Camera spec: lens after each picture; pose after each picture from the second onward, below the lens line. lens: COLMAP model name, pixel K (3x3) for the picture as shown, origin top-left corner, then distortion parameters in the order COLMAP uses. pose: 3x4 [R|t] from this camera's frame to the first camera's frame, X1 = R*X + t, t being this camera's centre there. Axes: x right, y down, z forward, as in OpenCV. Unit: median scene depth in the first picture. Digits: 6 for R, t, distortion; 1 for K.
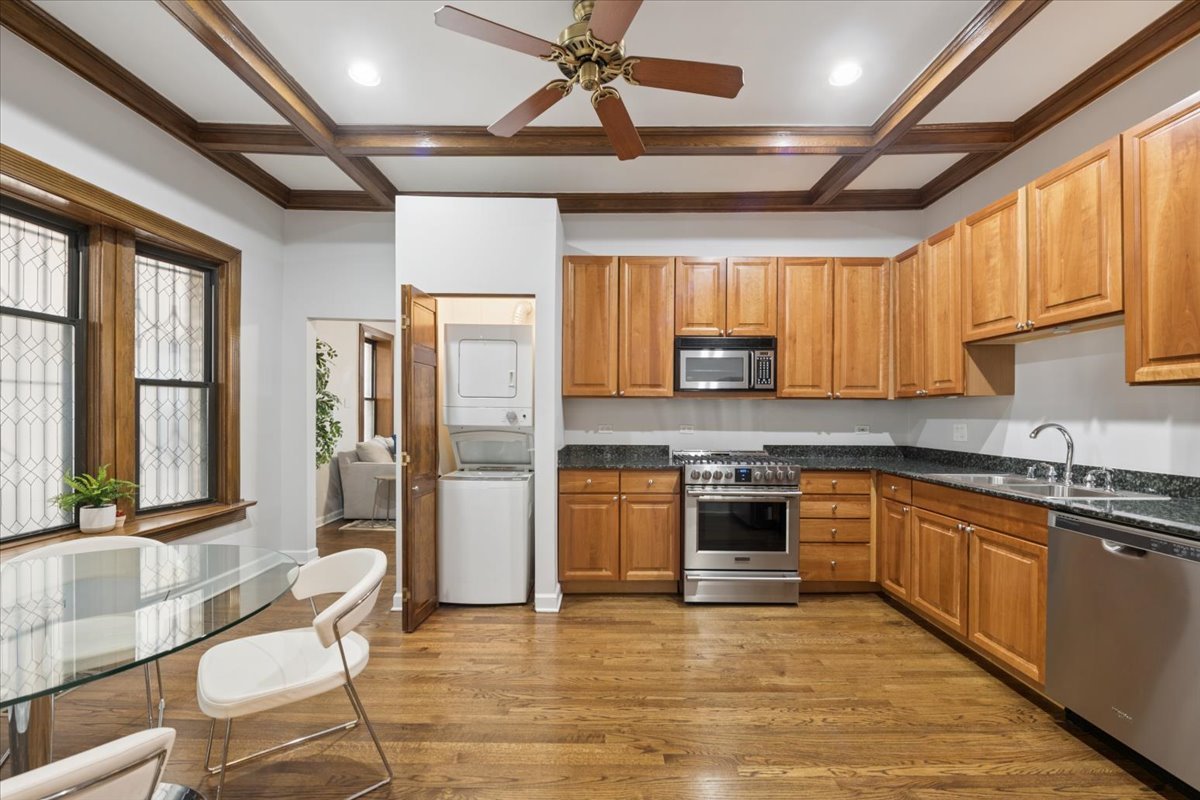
lens RADIAL K [[495.1, 0, 609.4], [0, 495.1, 413.9], [0, 0, 1]] dist [0.000269, -0.001899]
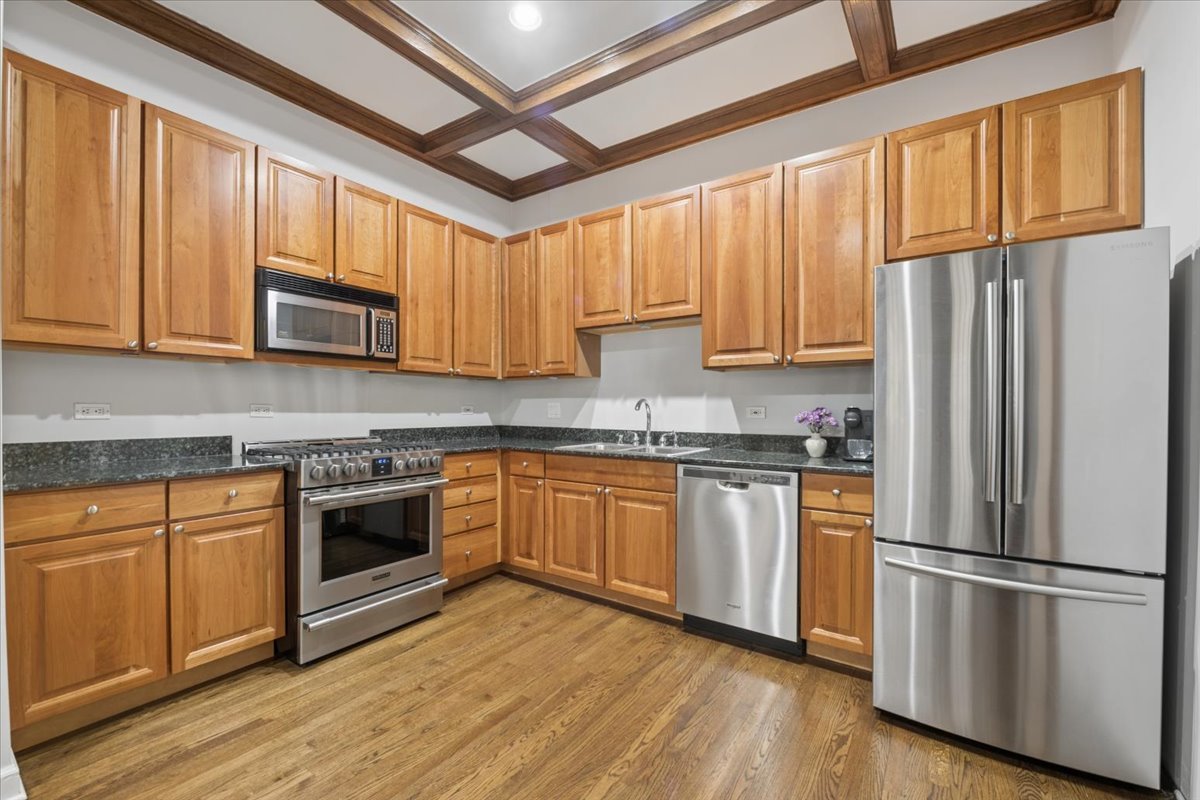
lens RADIAL K [[495.1, 0, 602.6], [0, 495.1, 412.2], [0, 0, 1]] dist [0.000269, -0.001899]
pose [[0.570046, -0.009872, 0.821553, -0.164607], [0.000059, 0.999928, 0.011975, 0.030532], [-0.821613, -0.006778, 0.570006, 0.287254]]
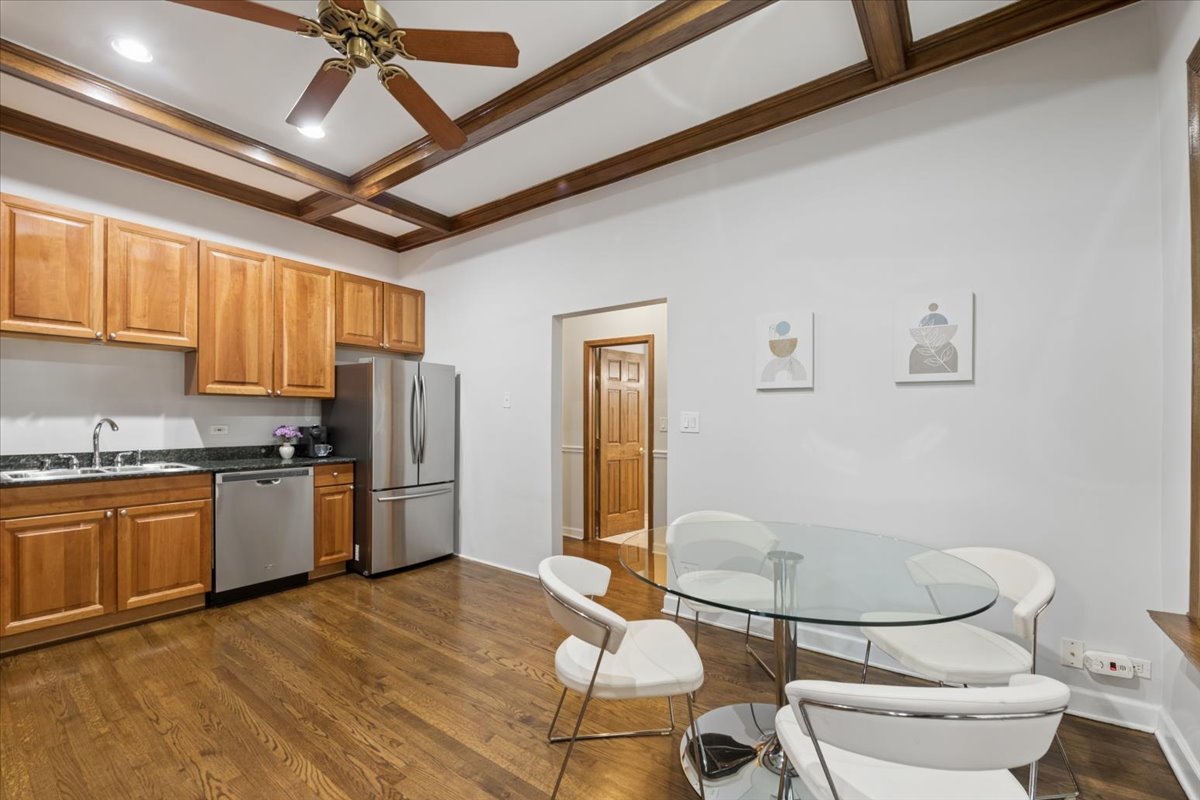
lens RADIAL K [[495.1, 0, 599.7], [0, 495.1, 417.4], [0, 0, 1]] dist [0.000269, -0.001899]
pose [[-0.806162, -0.006771, 0.591656, -0.649729], [-0.007071, 0.999973, 0.001809, 0.004345], [-0.591652, -0.002725, -0.806189, 1.002539]]
